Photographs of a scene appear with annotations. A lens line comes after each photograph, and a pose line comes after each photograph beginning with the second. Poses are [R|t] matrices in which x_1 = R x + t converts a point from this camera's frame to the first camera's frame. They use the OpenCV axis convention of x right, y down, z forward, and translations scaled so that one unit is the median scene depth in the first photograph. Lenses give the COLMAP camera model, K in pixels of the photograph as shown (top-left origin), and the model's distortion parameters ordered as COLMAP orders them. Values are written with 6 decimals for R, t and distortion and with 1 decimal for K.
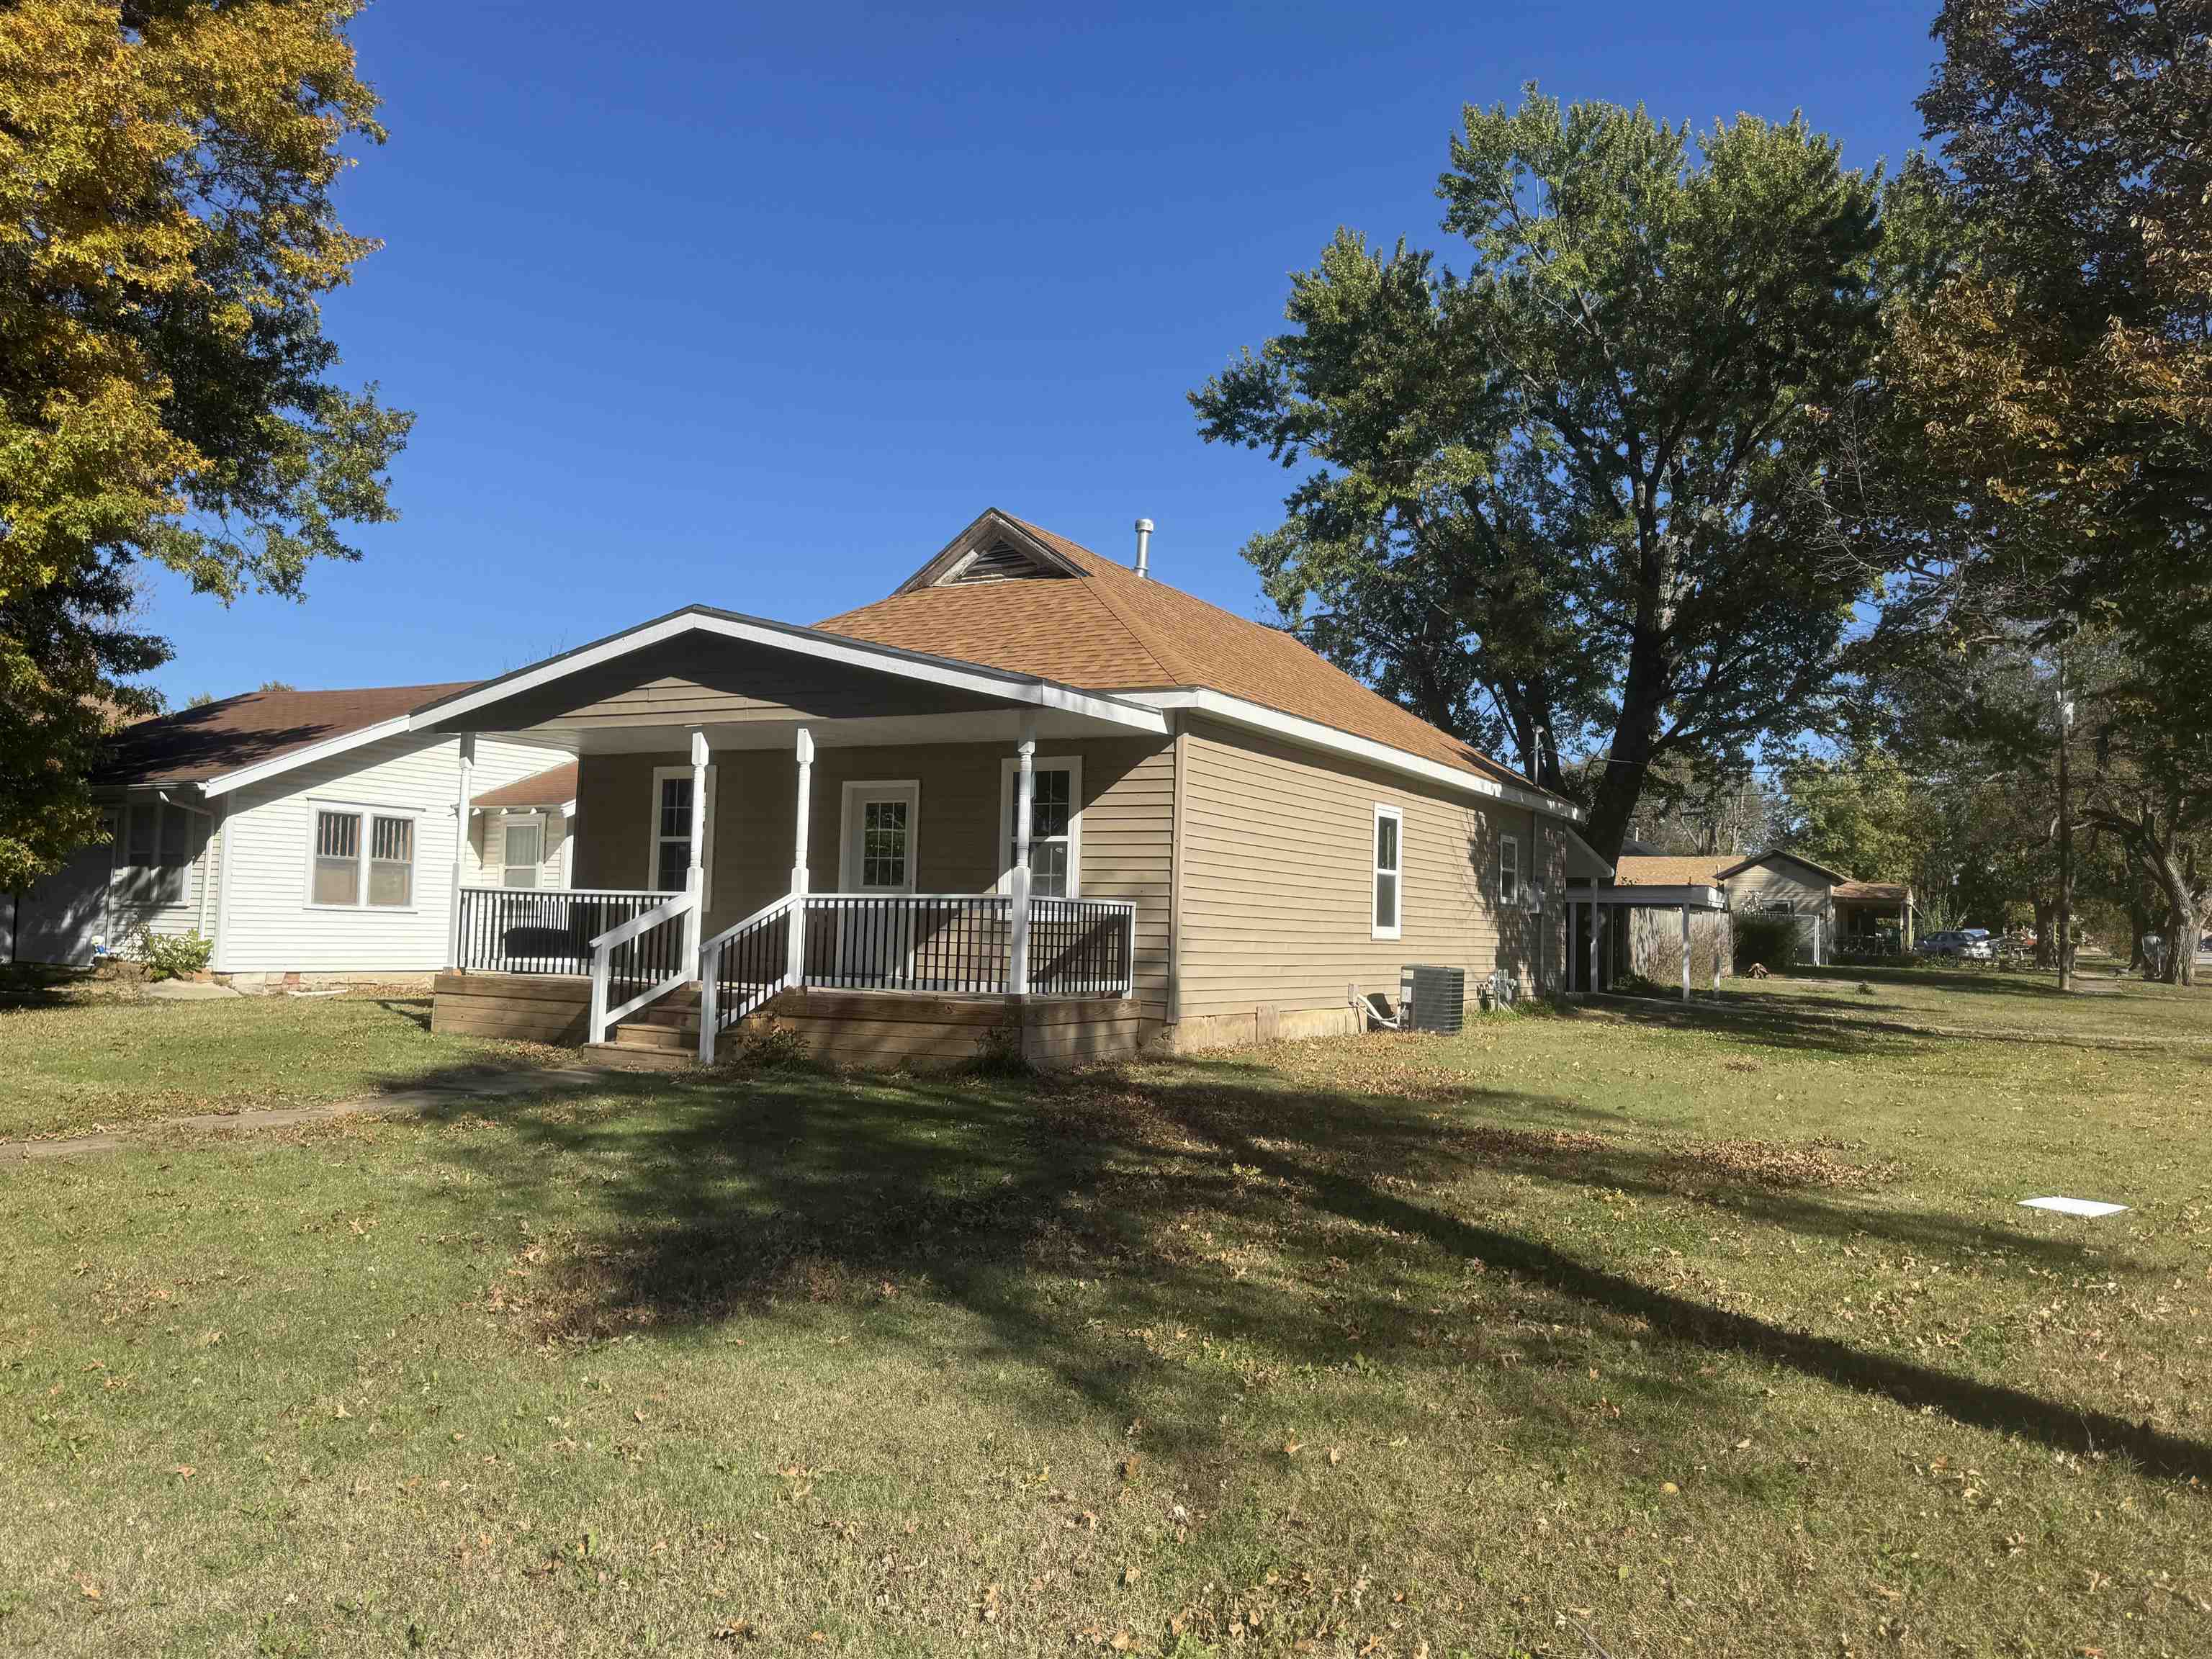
lens RADIAL K [[1668.6, 0, 1125.0], [0, 1668.6, 850.5], [0, 0, 1]] dist [0.036395, -0.011825]
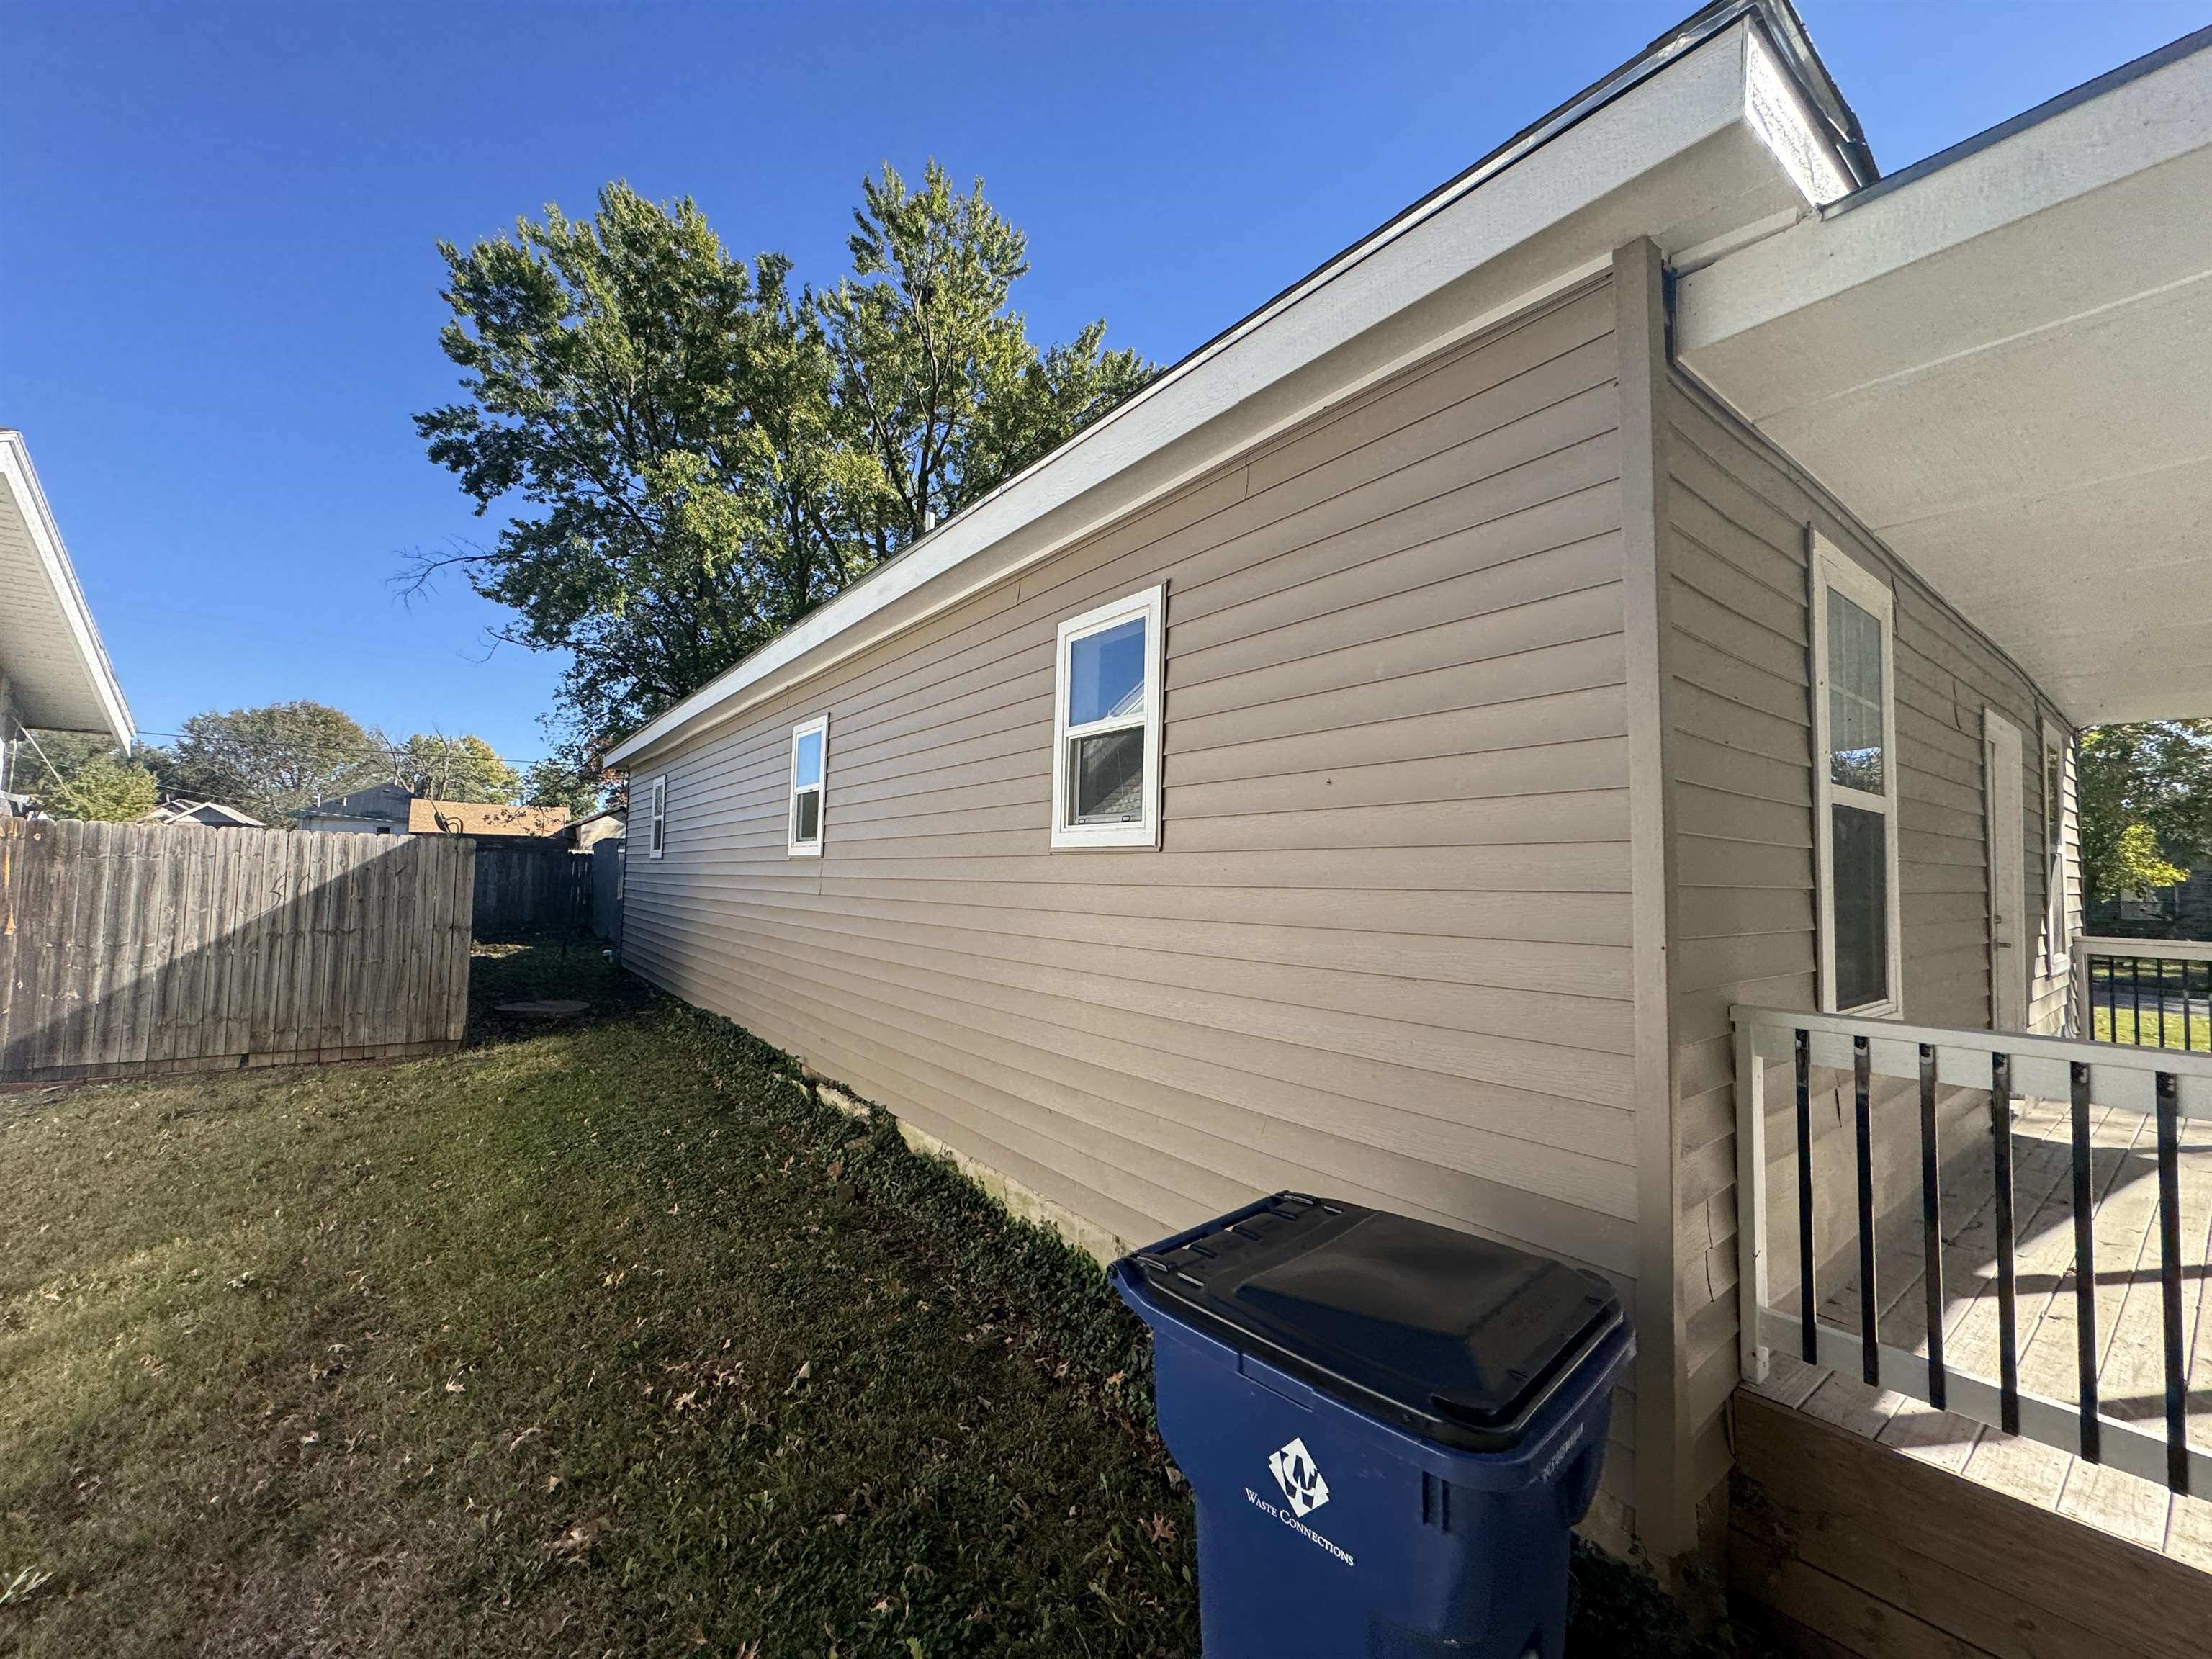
lens RADIAL K [[881.7, 0, 1089.0], [0, 881.7, 825.5], [0, 0, 1]] dist [-0.003068, 0.000831]
pose [[0.402106, 0.029542, 0.915116, -0.499271], [-0.052521, 0.998578, -0.009158, 0.007081], [-0.914086, -0.044381, 0.403086, 1.140798]]
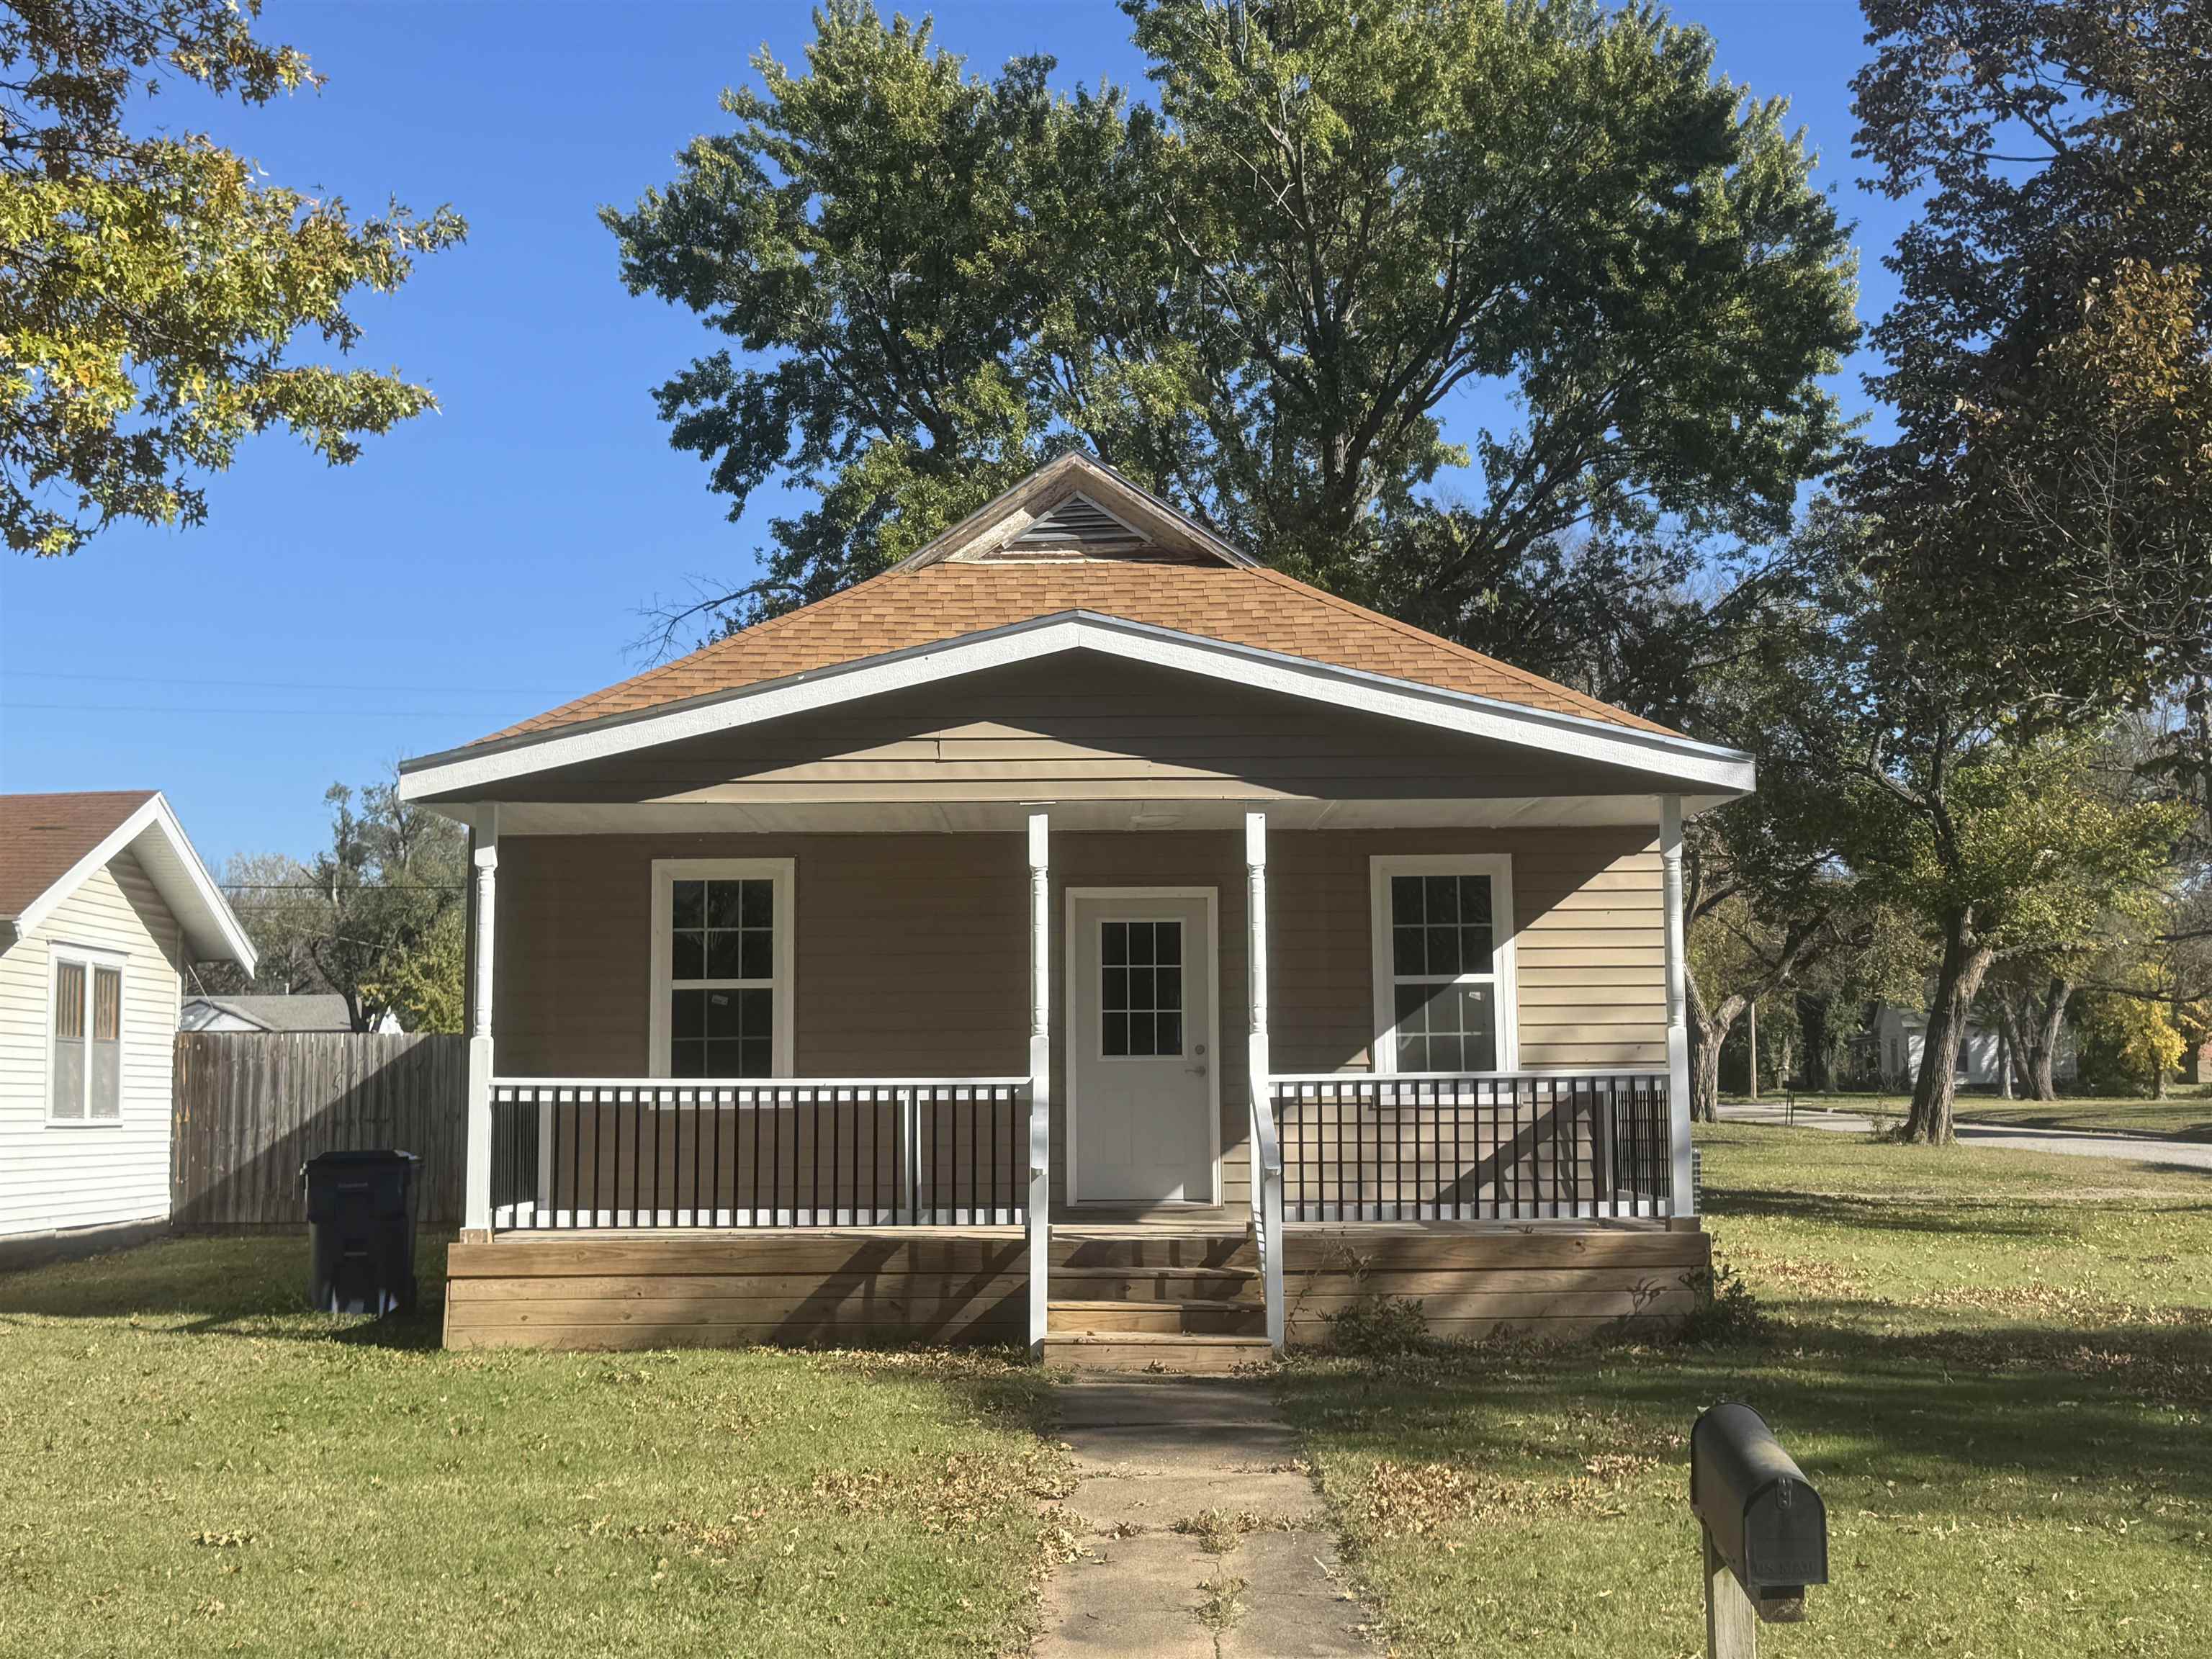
lens RADIAL K [[2757.7, 0, 1114.8], [0, 2757.7, 823.6], [0, 0, 1]] dist [0.116192, 0.000000]
pose [[0.866497, 0.010160, 0.499079, -0.670199], [0.010924, 0.999168, -0.039305, -0.025231], [-0.499063, 0.039510, 0.865664, 0.110777]]
